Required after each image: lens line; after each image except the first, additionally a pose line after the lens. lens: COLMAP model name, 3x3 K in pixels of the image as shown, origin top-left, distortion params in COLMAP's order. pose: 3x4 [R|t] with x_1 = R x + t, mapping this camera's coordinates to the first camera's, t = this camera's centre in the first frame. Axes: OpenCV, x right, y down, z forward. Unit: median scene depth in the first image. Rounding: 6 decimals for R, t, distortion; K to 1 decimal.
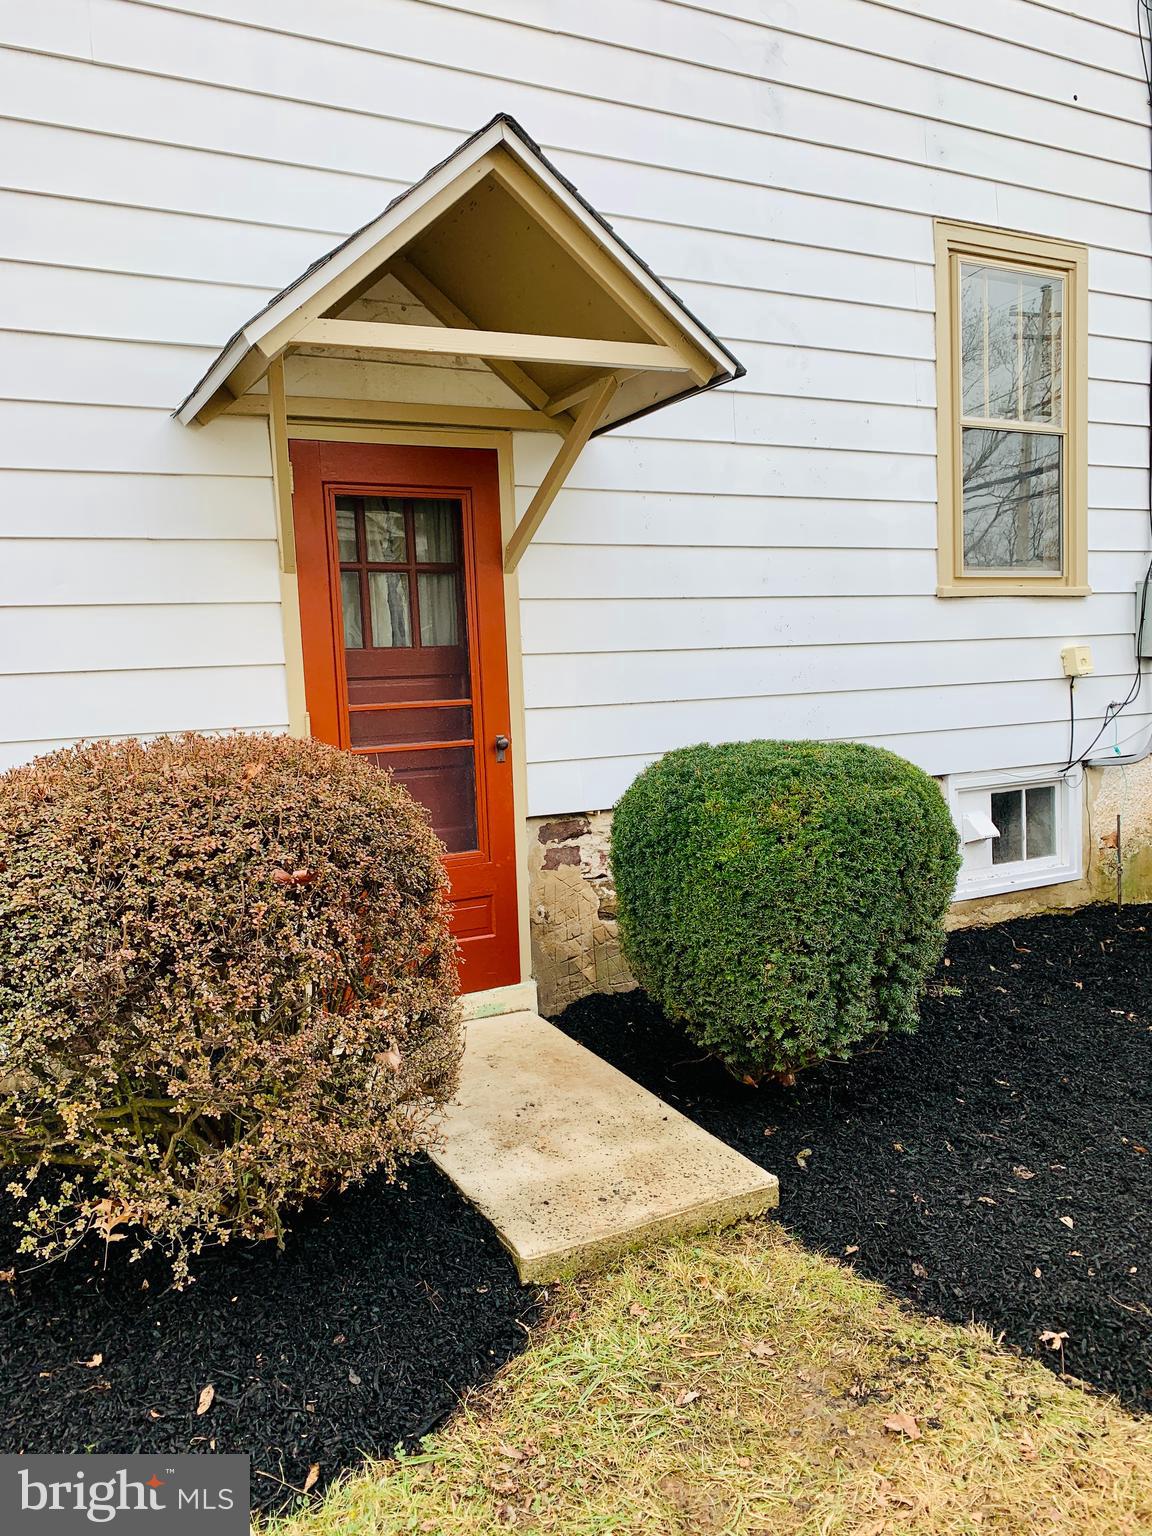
lens RADIAL K [[1151.3, 0, 573.8], [0, 1151.3, 772.7], [0, 0, 1]] dist [0.022526, -0.024664]
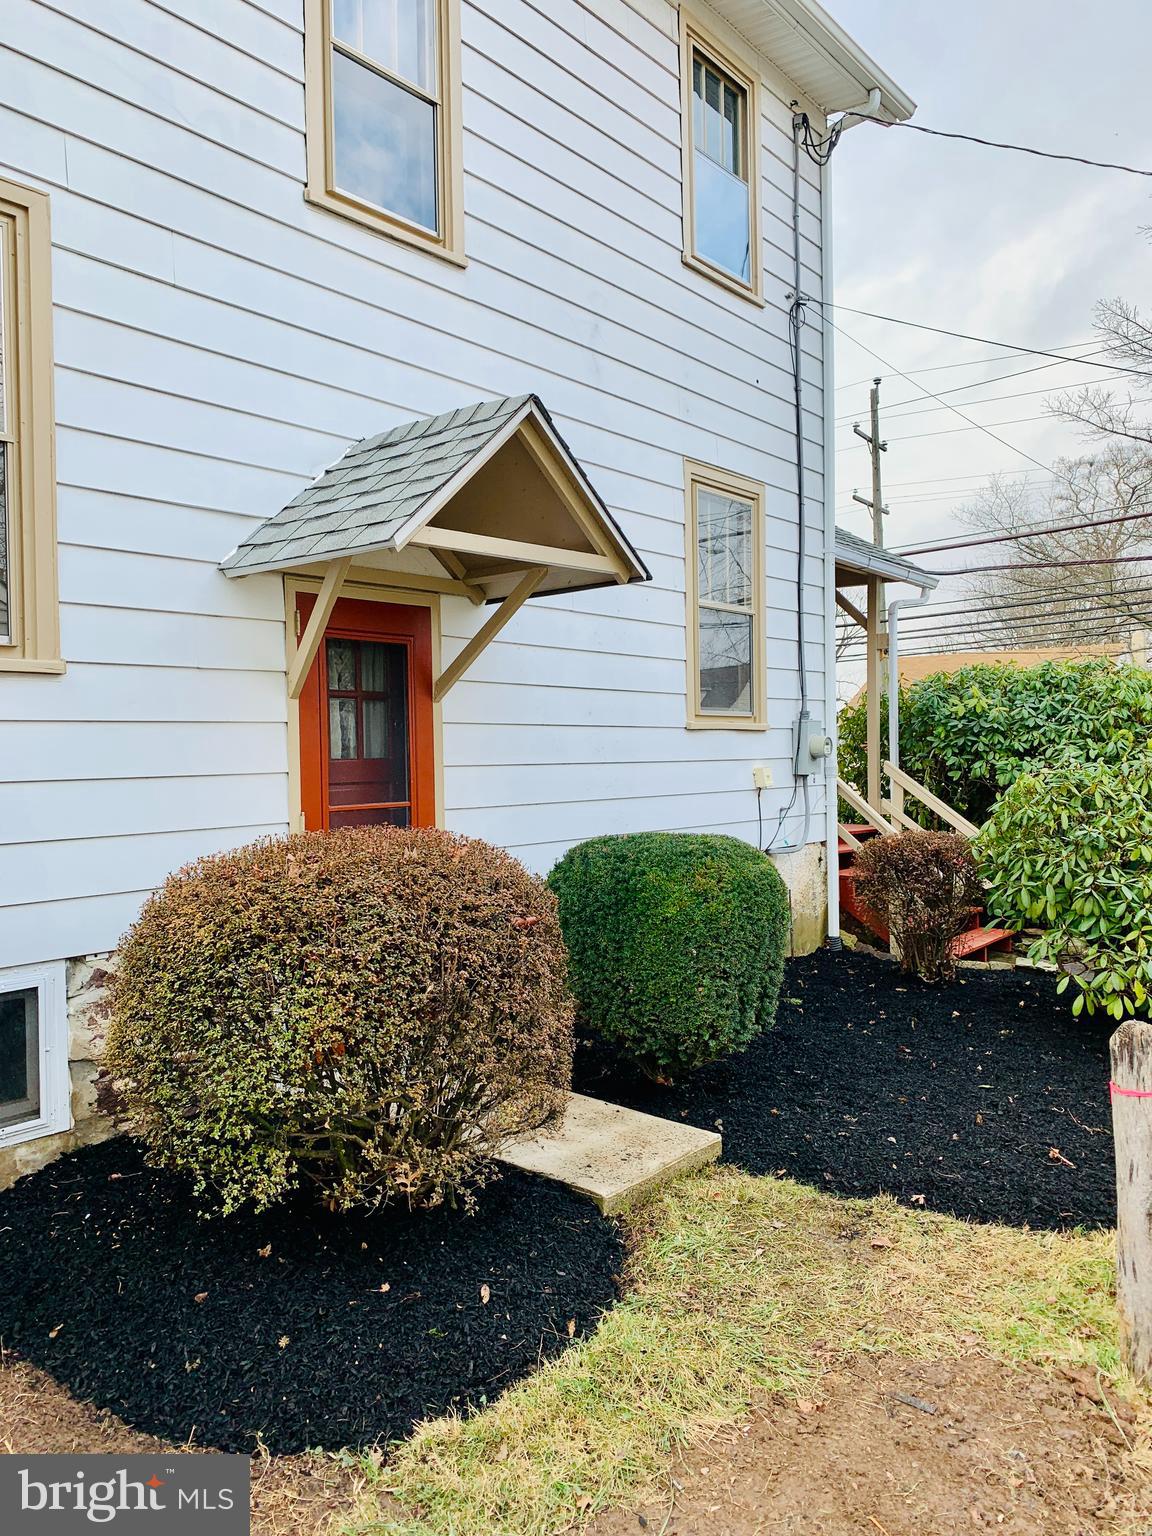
lens RADIAL K [[1151.3, 0, 578.1], [0, 1151.3, 770.9], [0, 0, 1]] dist [0.022526, -0.024664]
pose [[0.916675, 0.017073, 0.399268, -0.540974], [0.020047, 0.995865, -0.088610, 0.021132], [-0.399129, 0.089230, 0.912542, -0.270560]]
